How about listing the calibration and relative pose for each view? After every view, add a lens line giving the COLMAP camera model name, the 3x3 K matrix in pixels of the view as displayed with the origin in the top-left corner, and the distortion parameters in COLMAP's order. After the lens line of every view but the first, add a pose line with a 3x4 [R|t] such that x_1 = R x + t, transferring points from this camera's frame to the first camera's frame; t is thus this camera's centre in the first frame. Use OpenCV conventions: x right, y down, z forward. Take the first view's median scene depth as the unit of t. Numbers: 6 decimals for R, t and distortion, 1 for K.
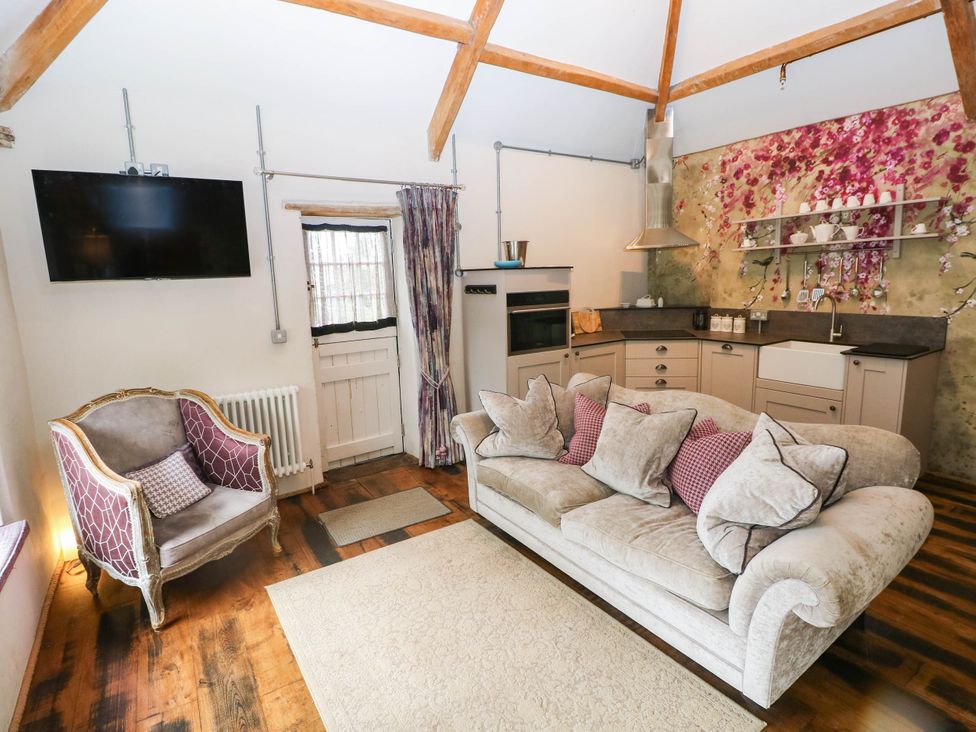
lens RADIAL K [[510.2, 0, 488.0], [0, 510.2, 366.0], [0, 0, 1]] dist [-0.028887, -0.000735]
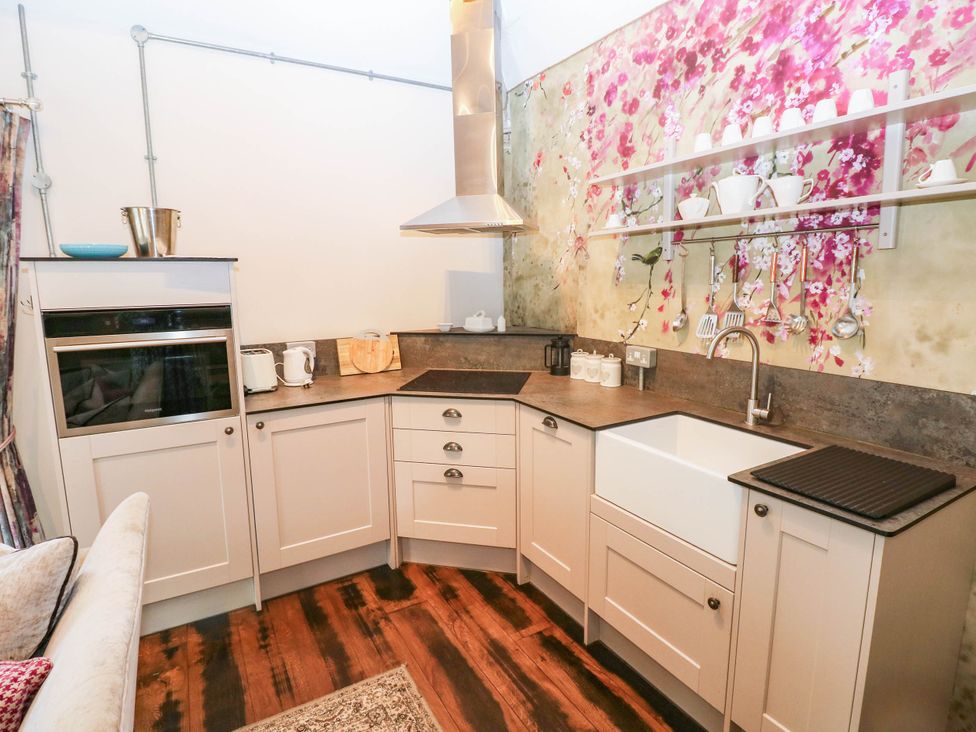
lens RADIAL K [[536.9, 0, 484.0], [0, 536.9, 364.8], [0, 0, 1]] dist [-0.019369, -0.004023]
pose [[0.998773, 0.029758, -0.039576, 0.427052], [-0.030057, 0.999524, -0.006992, -0.089766], [0.039349, 0.008173, 0.999192, 0.462312]]
